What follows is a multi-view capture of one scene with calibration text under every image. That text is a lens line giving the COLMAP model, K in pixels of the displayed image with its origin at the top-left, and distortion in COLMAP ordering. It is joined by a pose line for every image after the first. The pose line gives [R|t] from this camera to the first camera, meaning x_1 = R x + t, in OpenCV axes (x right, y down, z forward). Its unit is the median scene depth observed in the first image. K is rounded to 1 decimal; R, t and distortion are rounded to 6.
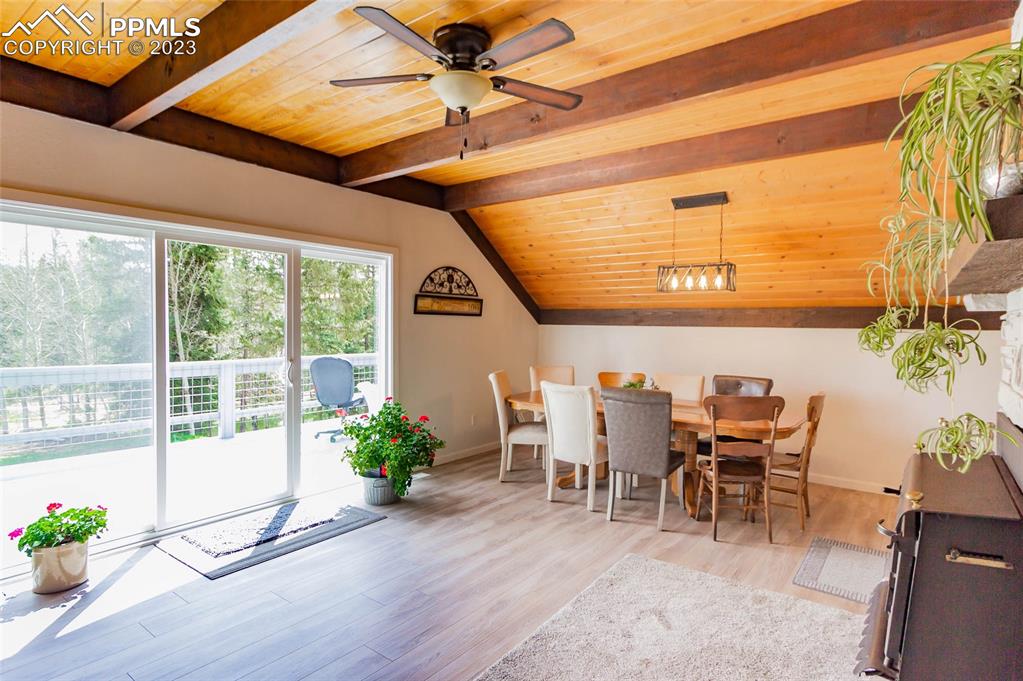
lens RADIAL K [[537.5, 0, 494.9], [0, 537.5, 338.1], [0, 0, 1]] dist [-0.001324, -0.000108]
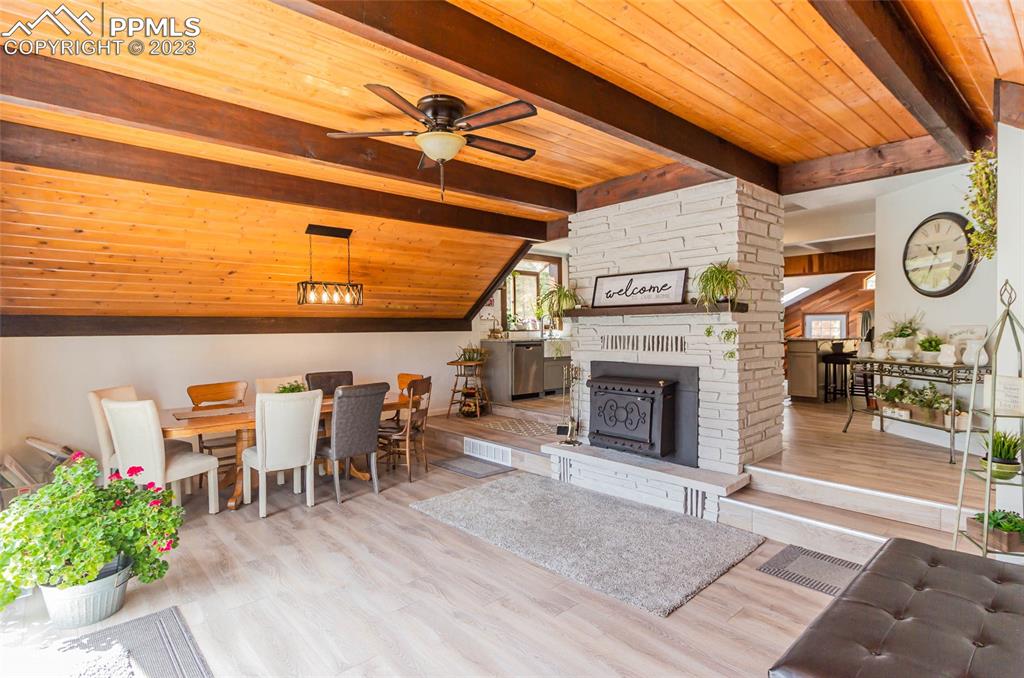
lens RADIAL K [[538.0, 0, 495.4], [0, 538.0, 336.6], [0, 0, 1]] dist [-0.001324, -0.000108]
pose [[0.184238, -0.026291, 0.982530, -0.843296], [0.038674, 0.999062, 0.019481, -0.026188], [-0.982121, 0.034409, 0.185082, 0.447270]]
